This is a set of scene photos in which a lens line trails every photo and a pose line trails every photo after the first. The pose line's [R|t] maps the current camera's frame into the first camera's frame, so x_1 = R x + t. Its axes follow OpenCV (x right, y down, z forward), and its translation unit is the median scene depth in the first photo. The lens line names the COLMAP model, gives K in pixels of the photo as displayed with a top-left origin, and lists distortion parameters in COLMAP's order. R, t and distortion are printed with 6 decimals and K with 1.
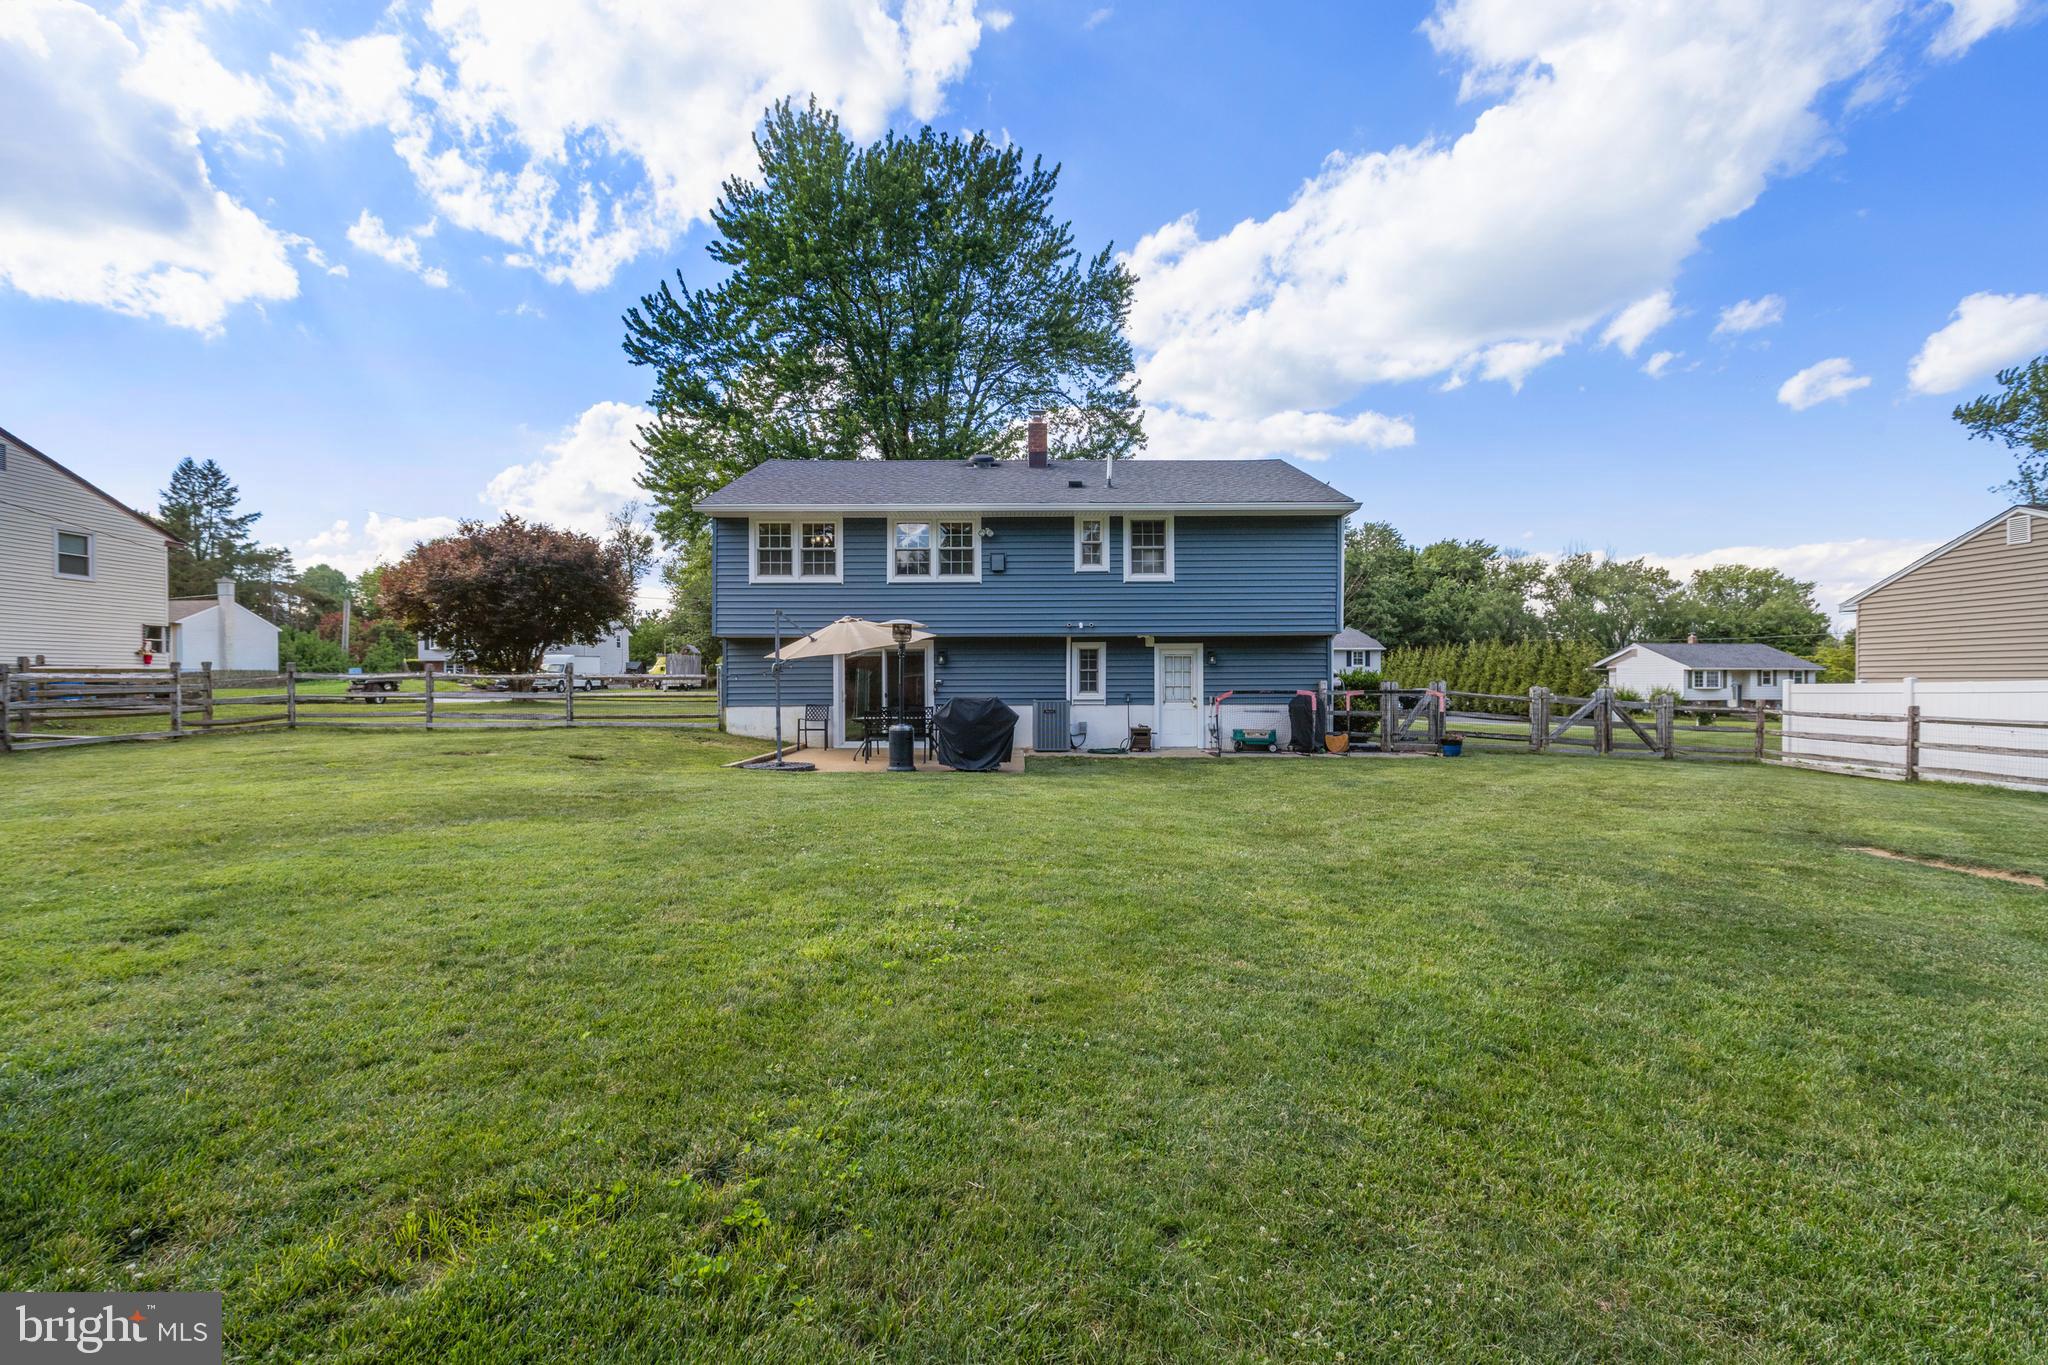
lens RADIAL K [[928.1, 0, 1016.4], [0, 928.1, 671.1], [0, 0, 1]] dist [0.002250, -0.000123]
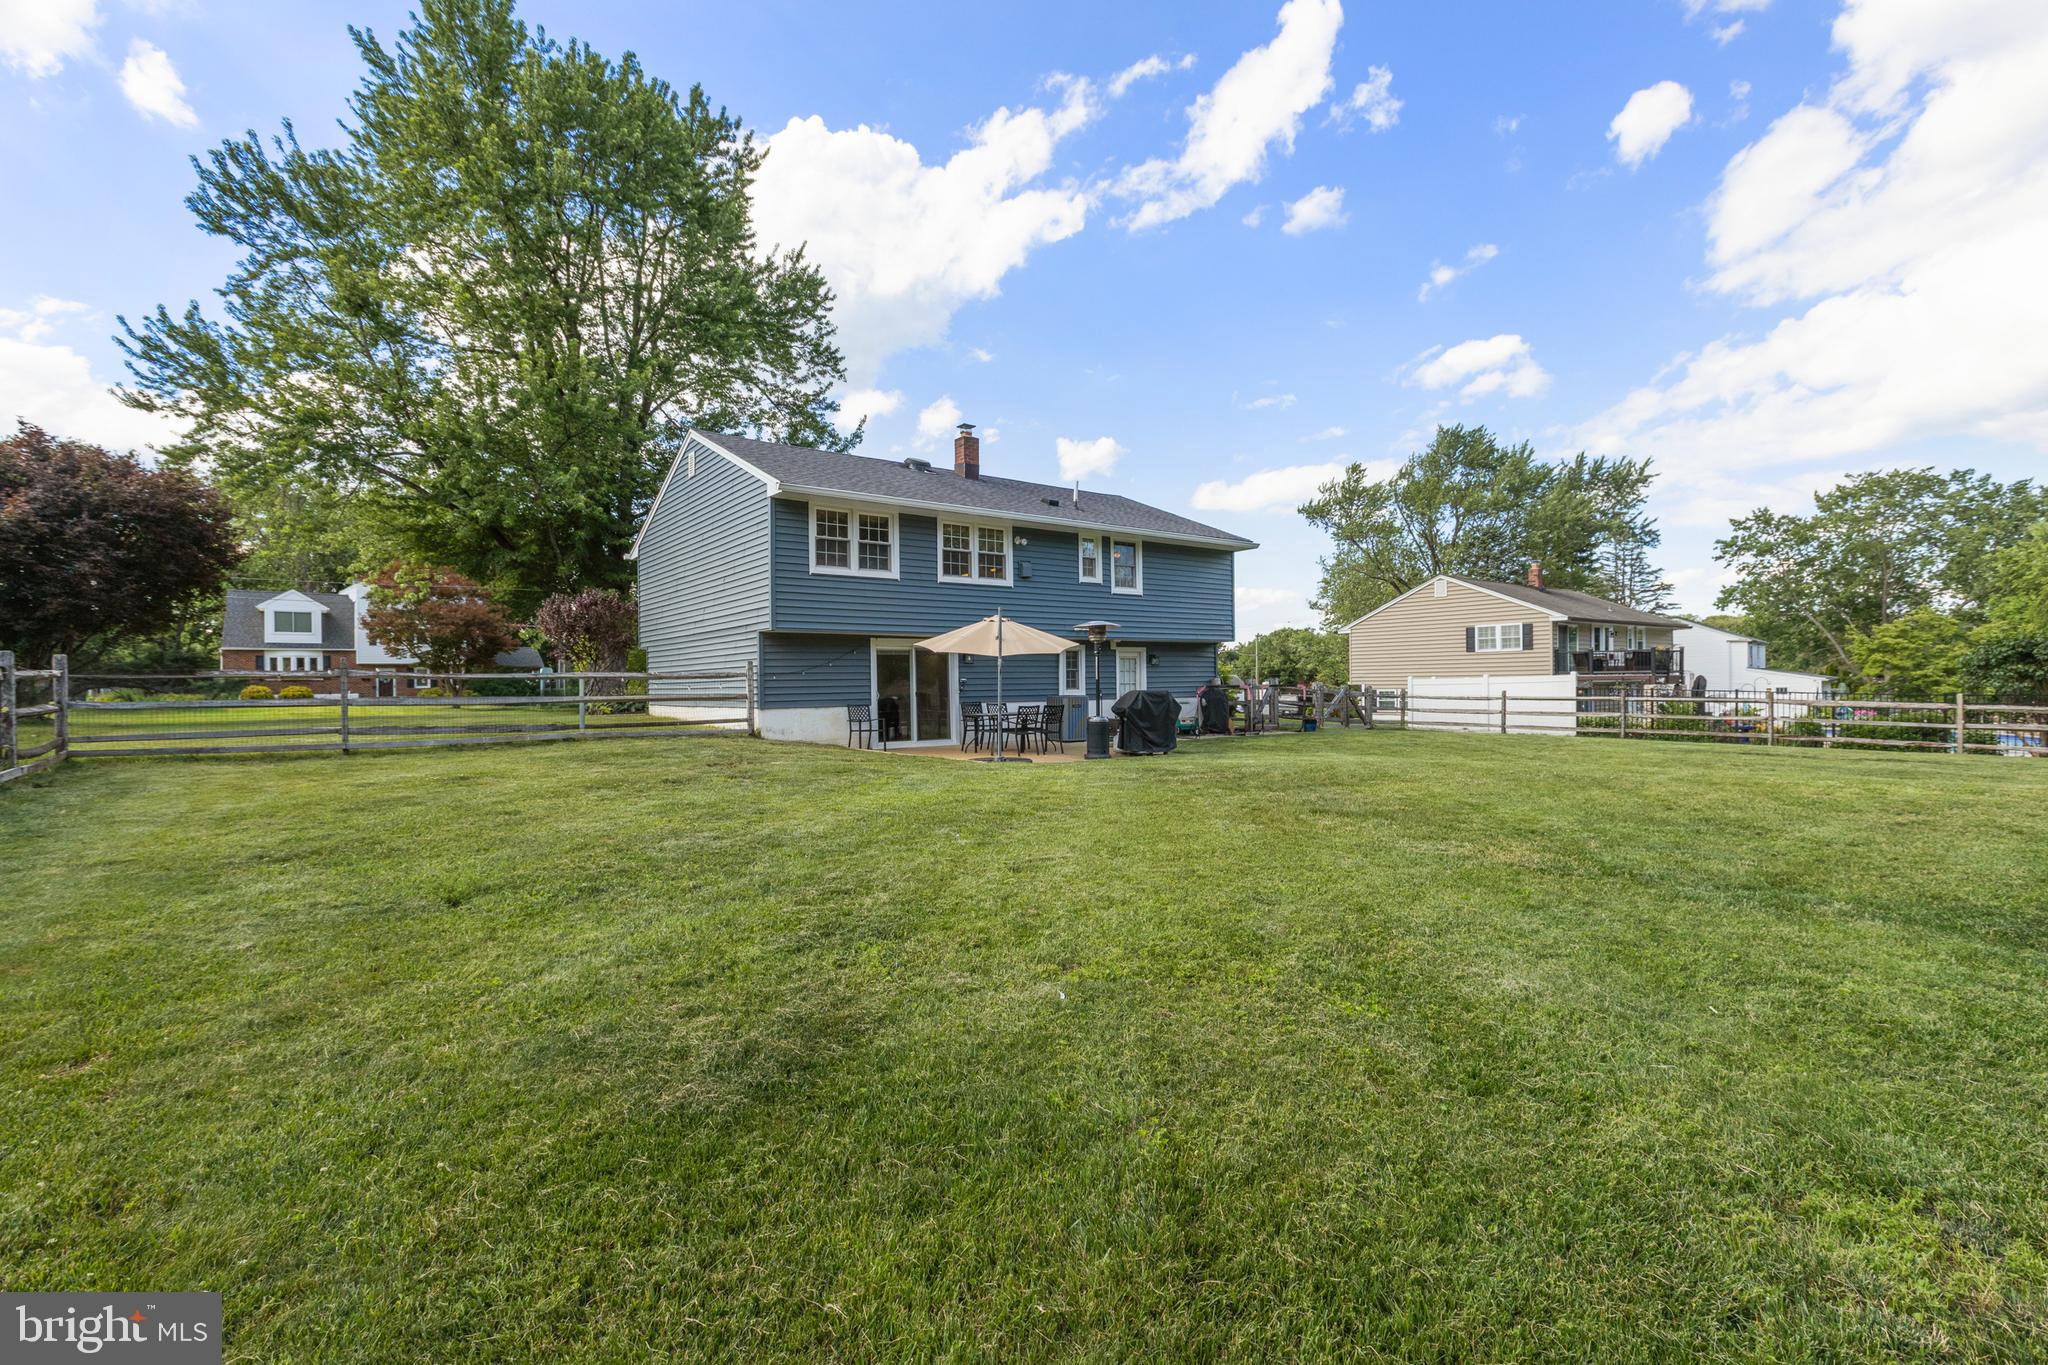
lens RADIAL K [[928.1, 0, 1011.7], [0, 928.1, 694.1], [0, 0, 1]] dist [0.002250, -0.000123]
pose [[0.797623, -0.013531, 0.603005, -0.680825], [0.001978, 0.999802, 0.019817, 0.006586], [-0.603153, -0.014613, 0.797491, 0.145310]]
